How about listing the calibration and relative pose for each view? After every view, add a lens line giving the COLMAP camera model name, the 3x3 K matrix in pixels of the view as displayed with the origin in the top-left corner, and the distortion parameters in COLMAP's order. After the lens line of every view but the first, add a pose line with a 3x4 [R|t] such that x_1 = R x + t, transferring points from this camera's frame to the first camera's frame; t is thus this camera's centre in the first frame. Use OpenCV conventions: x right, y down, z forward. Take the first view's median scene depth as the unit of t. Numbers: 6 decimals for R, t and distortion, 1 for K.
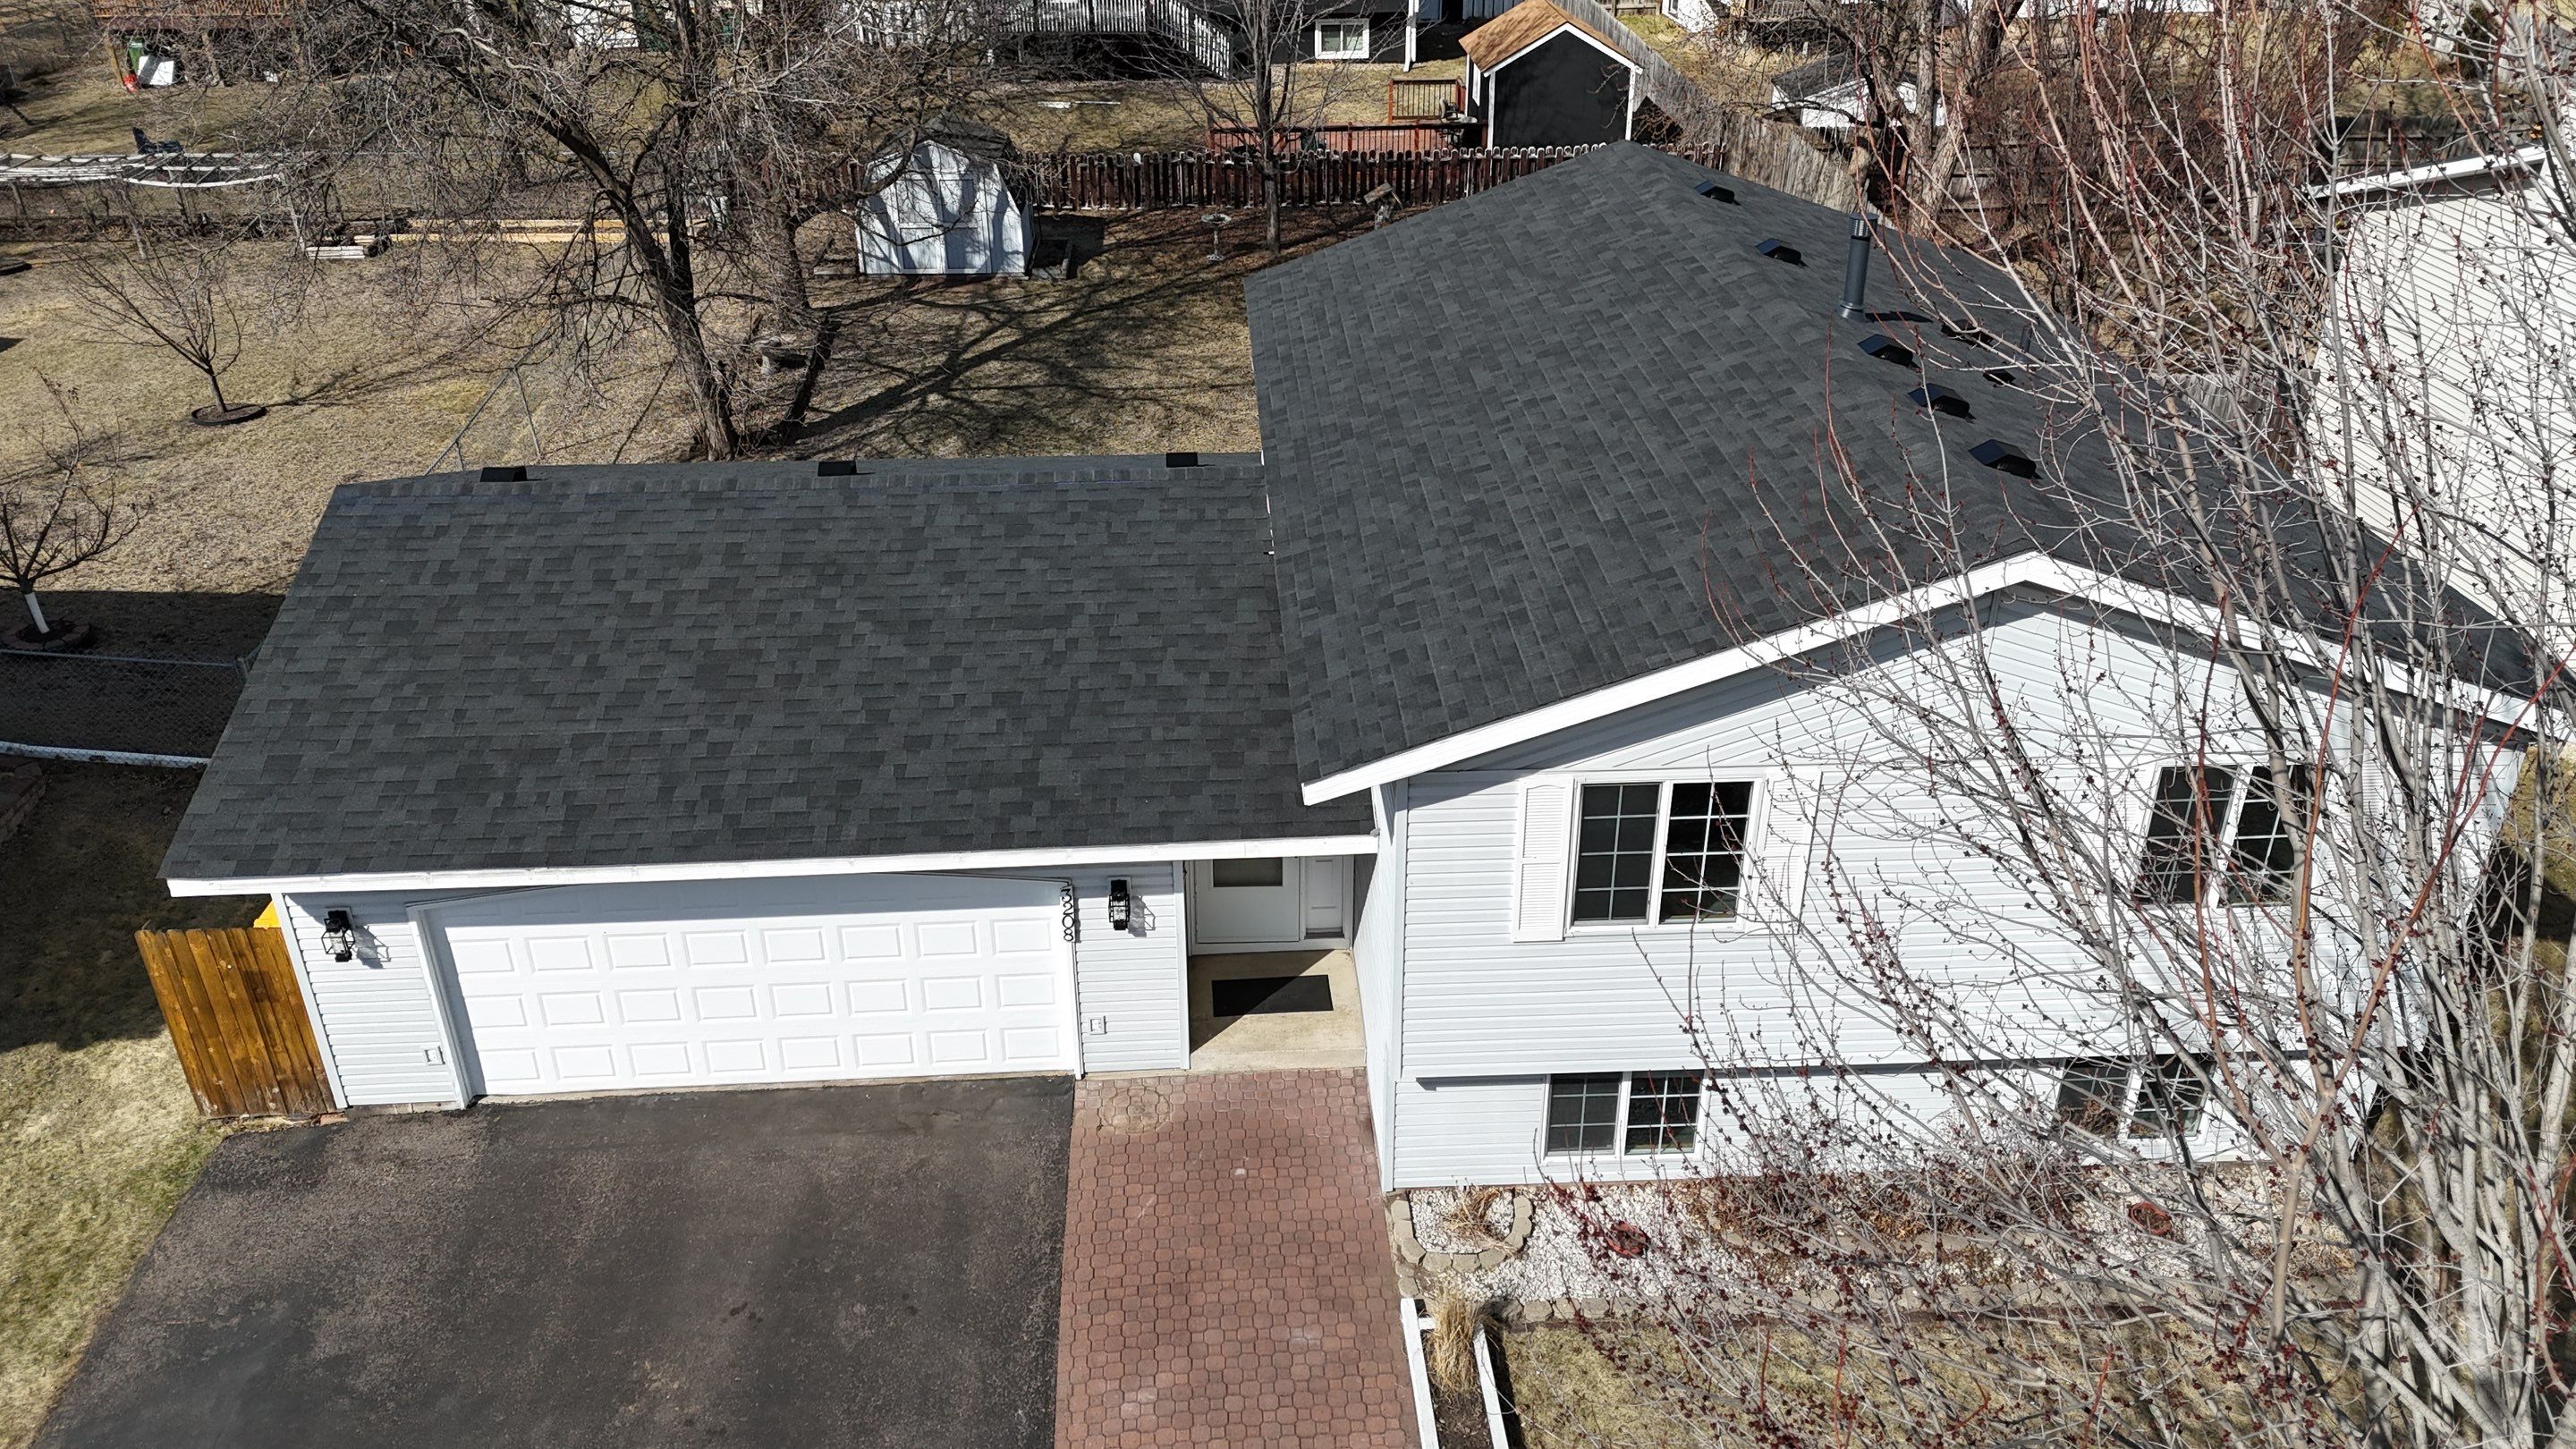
lens RADIAL K [[1871.9, 0, 1288.0], [0, 1871.9, 724.5], [0, 0, 1]] dist [0.097064, -0.107699]
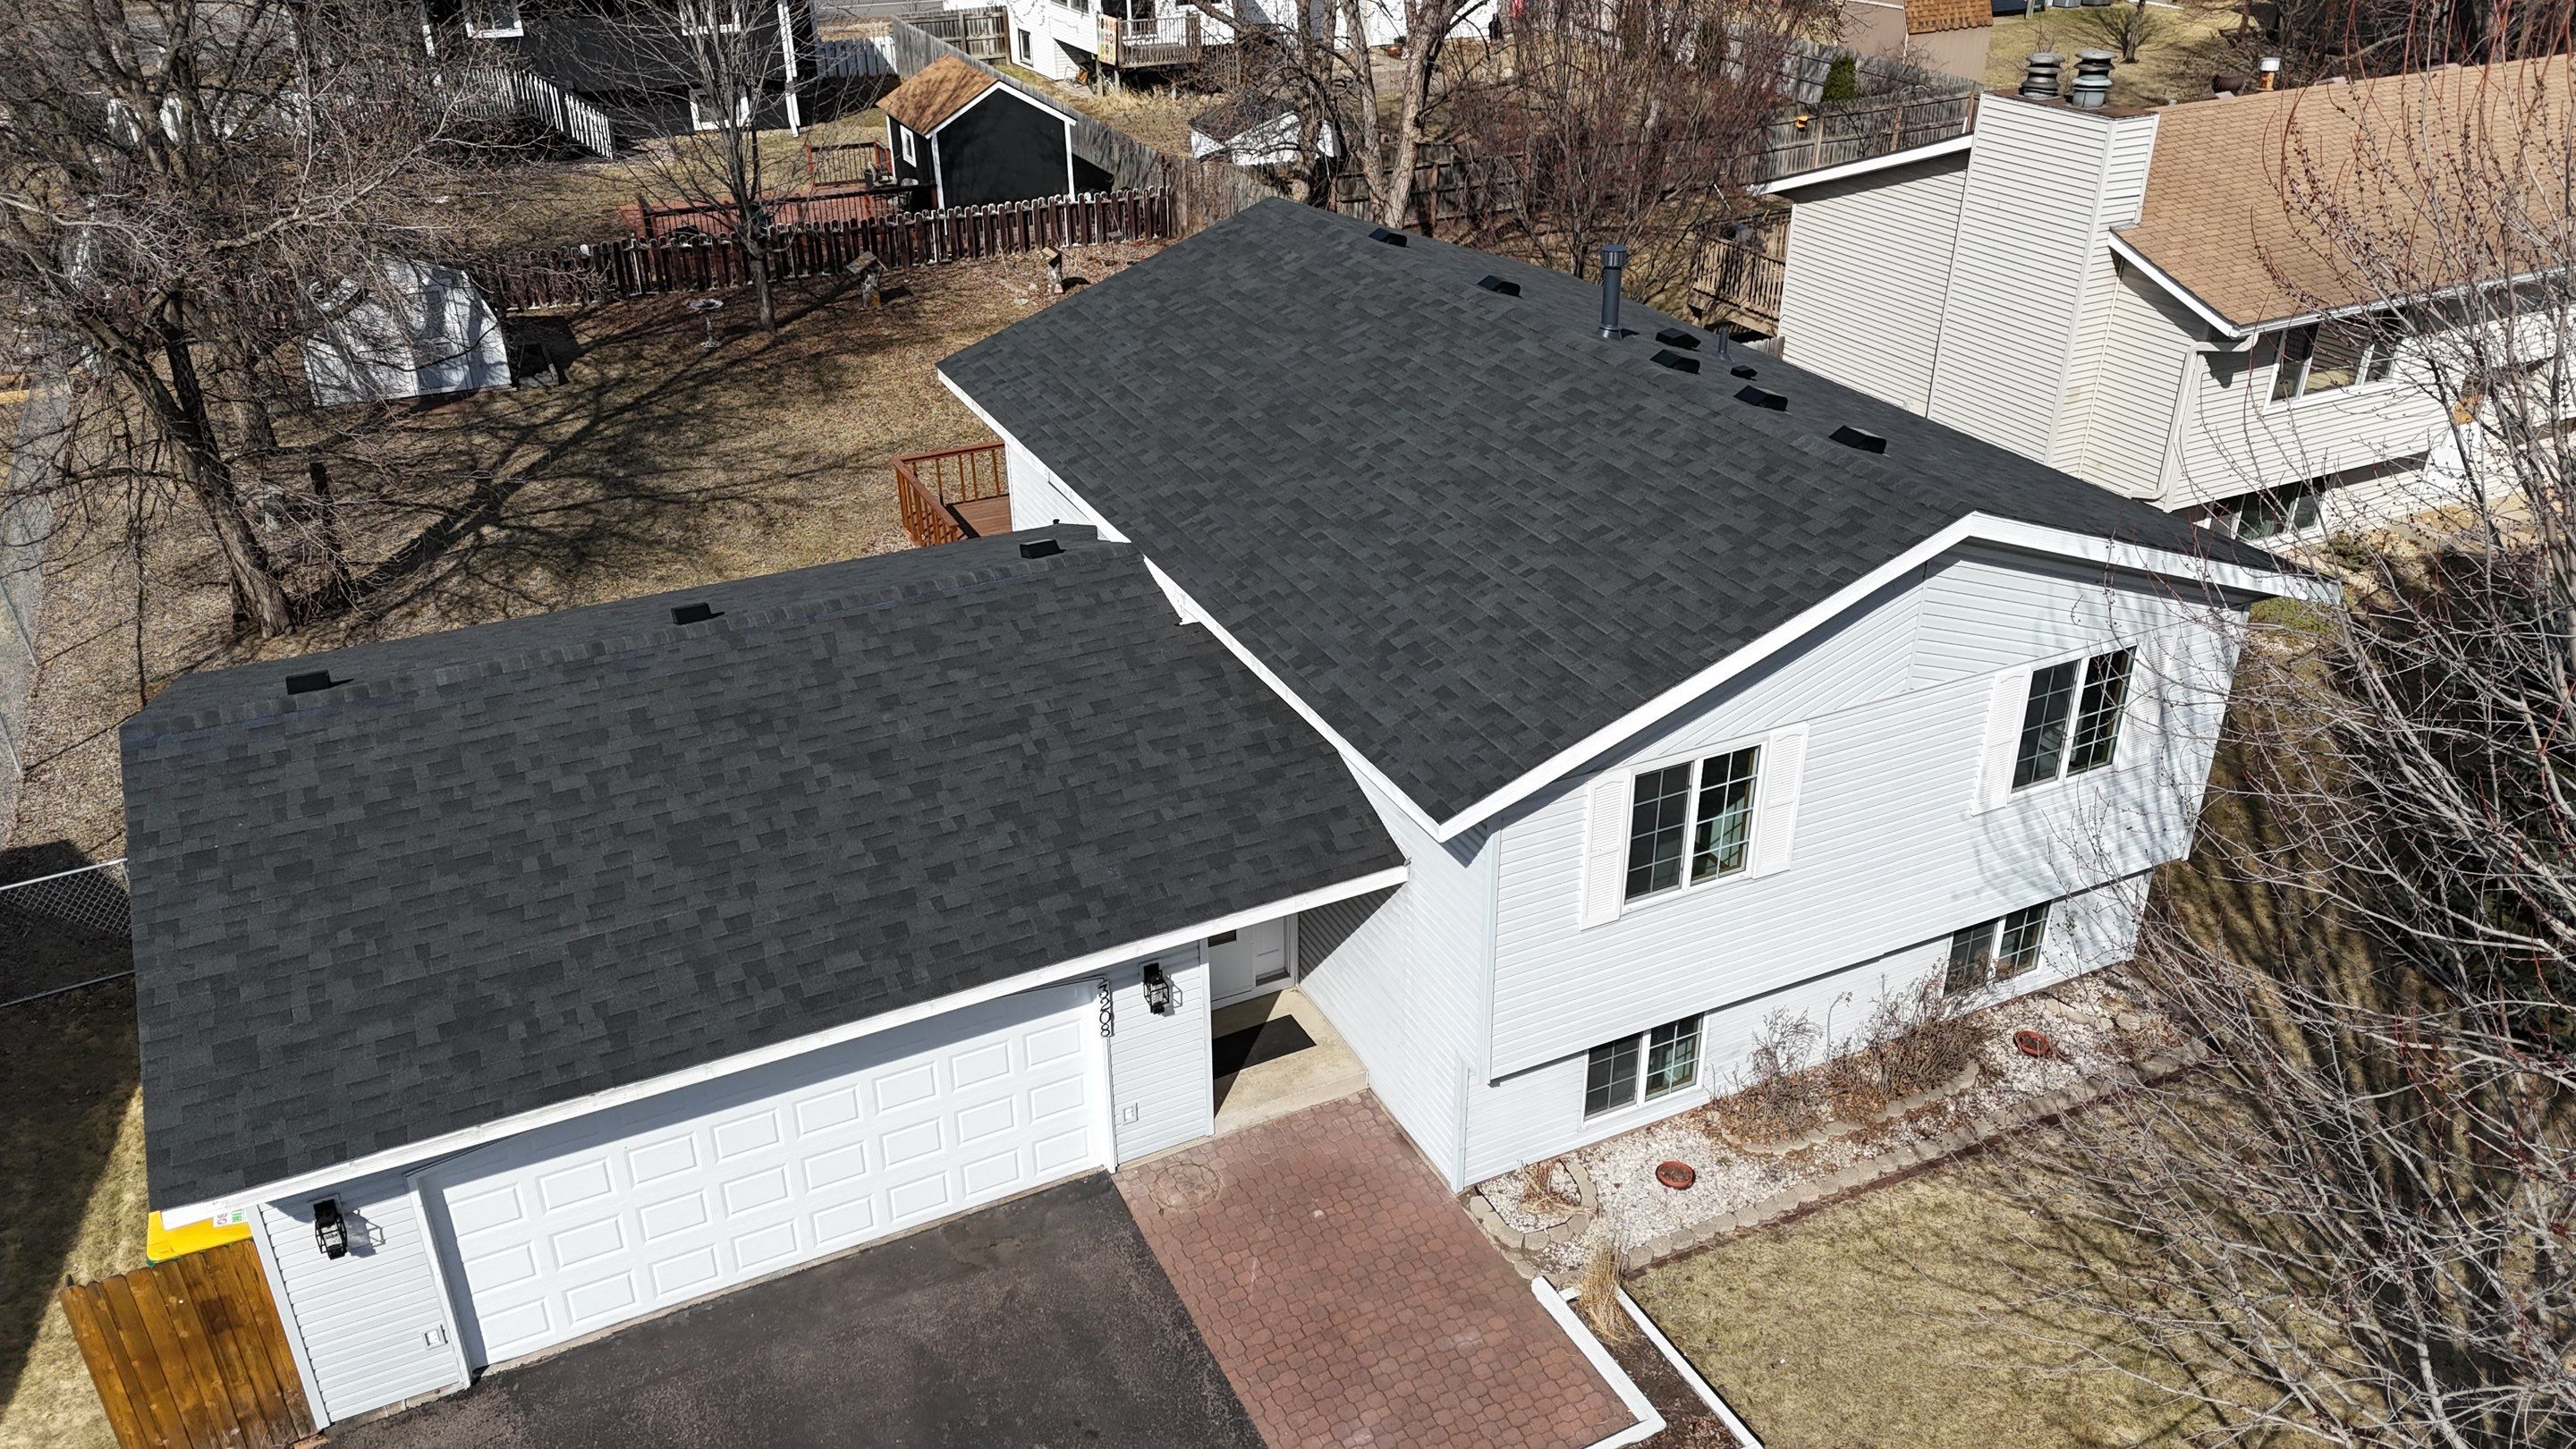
lens RADIAL K [[1871.9, 0, 1288.0], [0, 1871.9, 724.5], [0, 0, 1]] dist [0.097064, -0.107699]
pose [[0.921383, -0.183514, 0.342602, -0.327126], [0.189685, 0.981719, 0.015721, -0.043695], [-0.339224, 0.050502, 0.939349, 0.015594]]
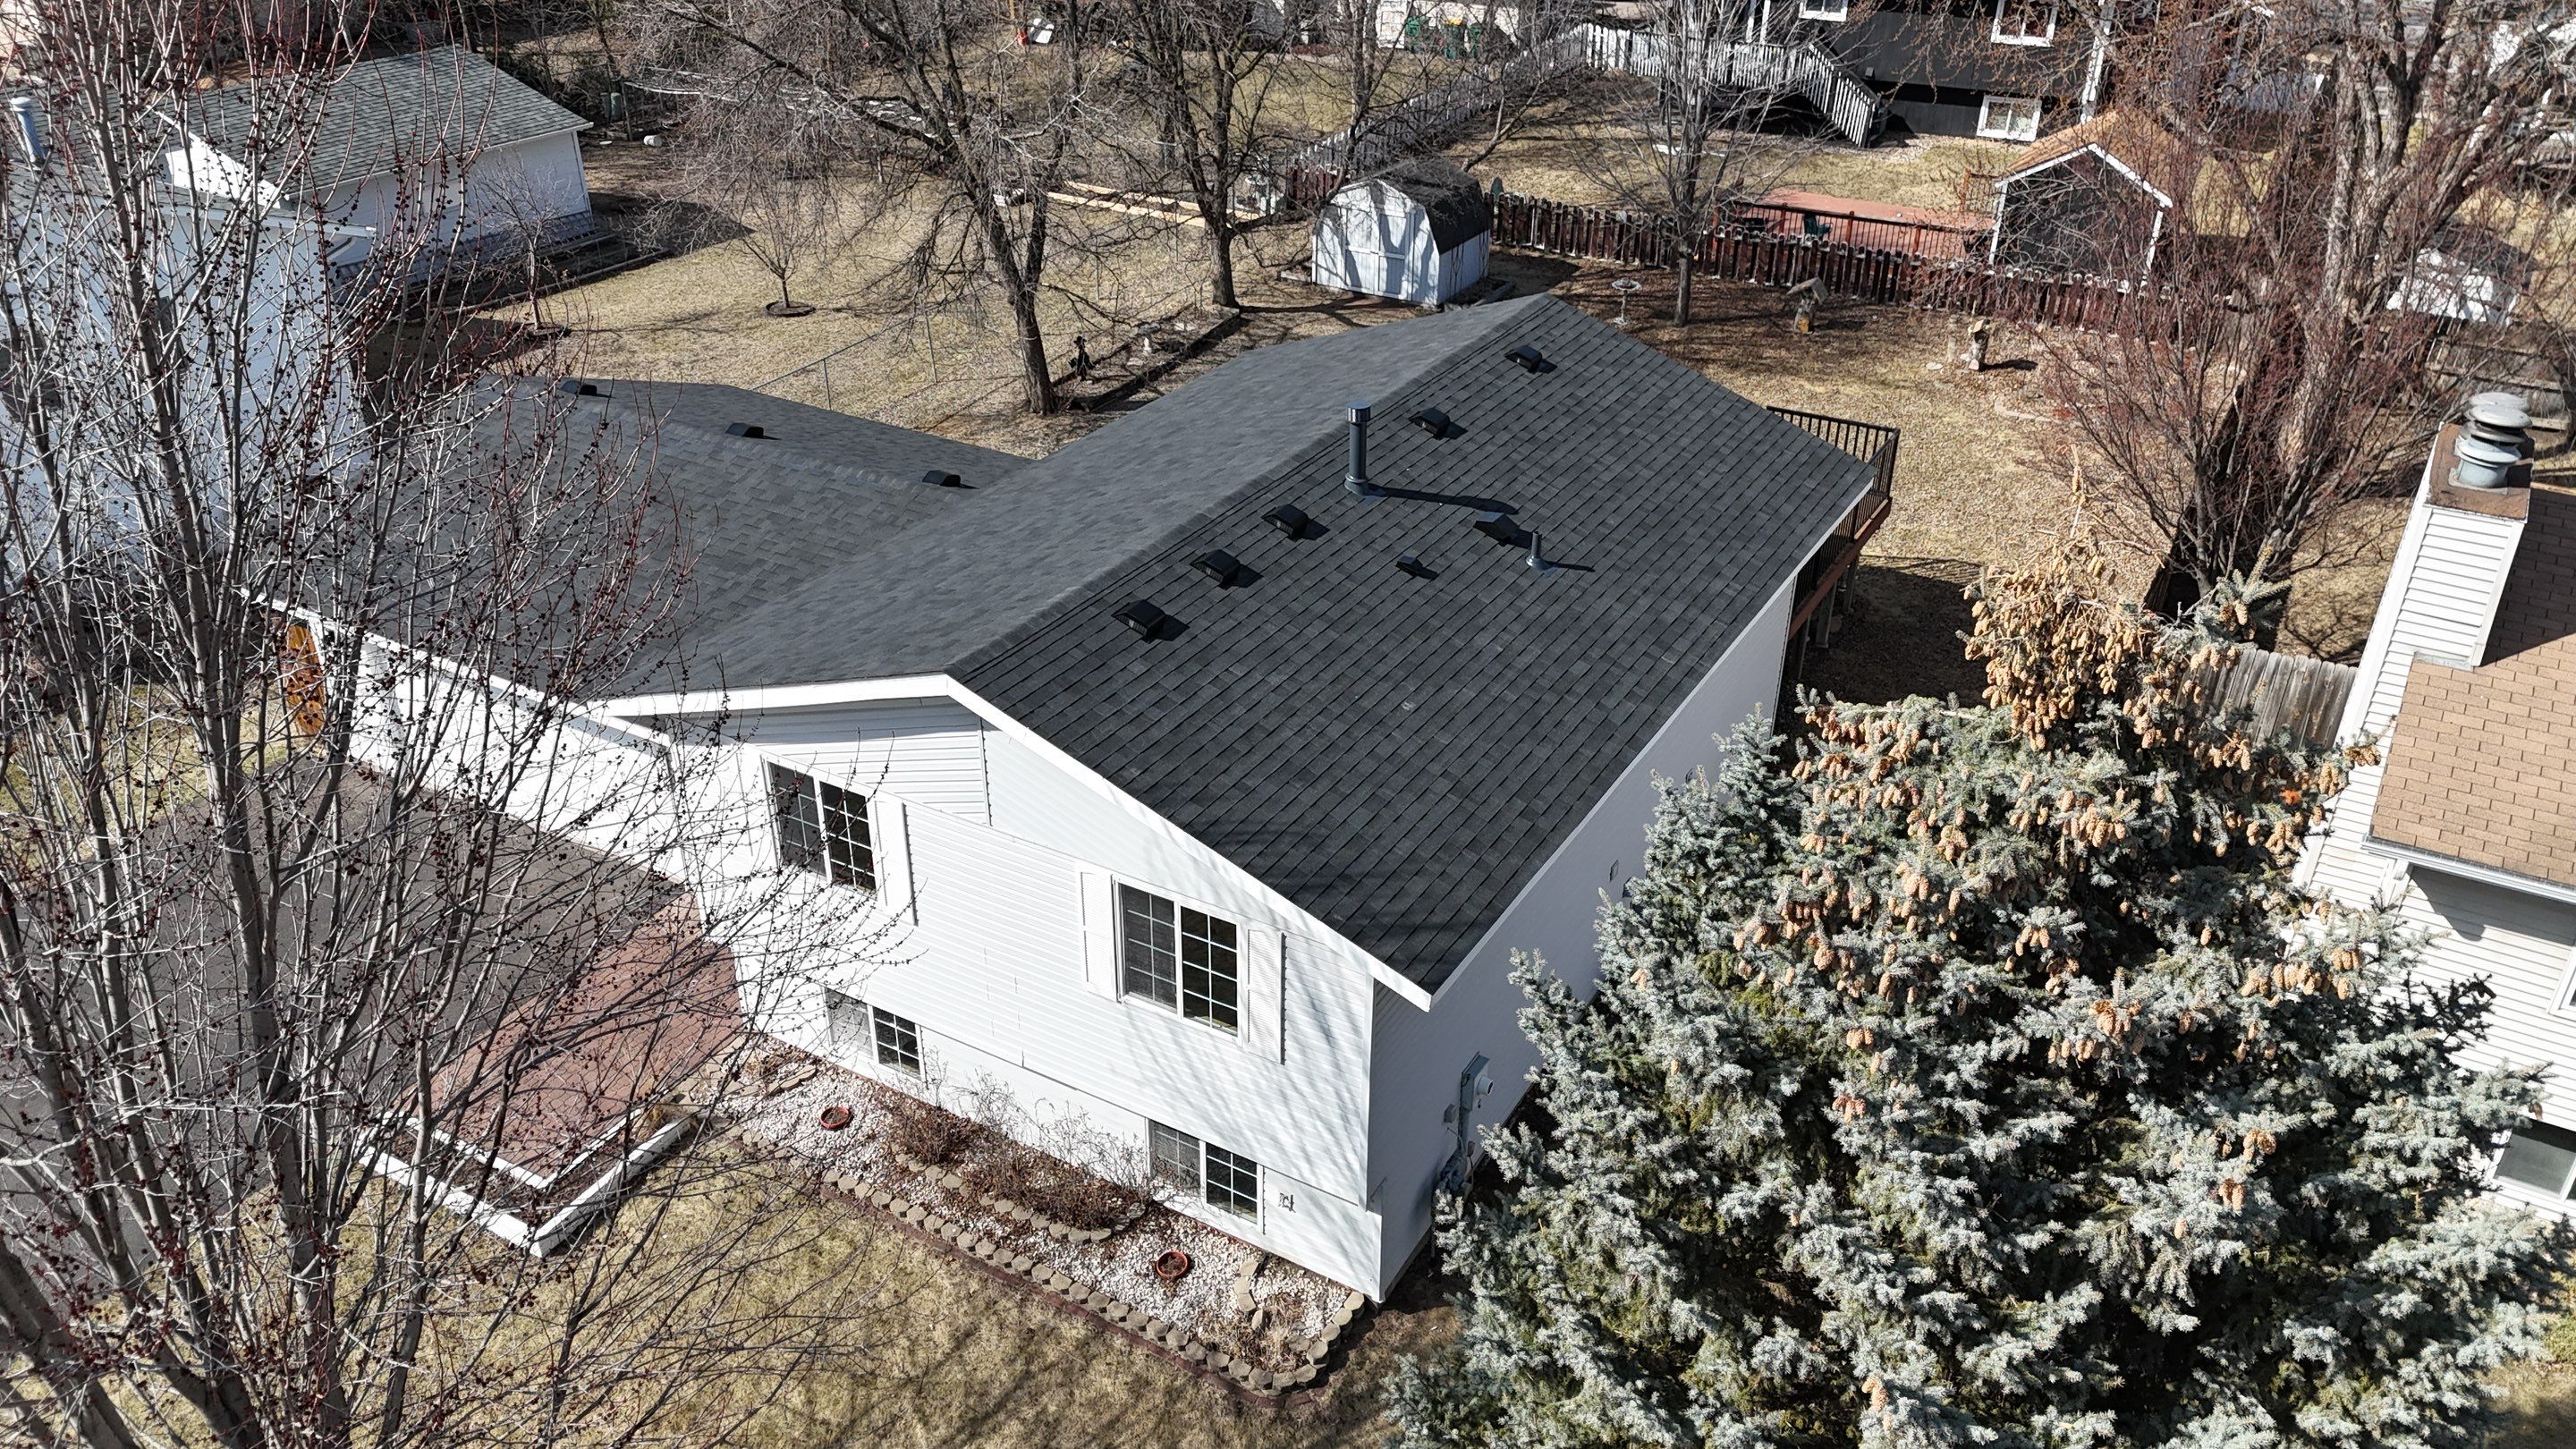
lens RADIAL K [[1871.9, 0, 1288.0], [0, 1871.9, 724.5], [0, 0, 1]] dist [0.097064, -0.107699]
pose [[0.836132, 0.279205, -0.472152, 0.888624], [-0.271331, 0.958603, 0.086368, -0.171610], [0.476721, 0.055894, 0.877276, -0.022115]]
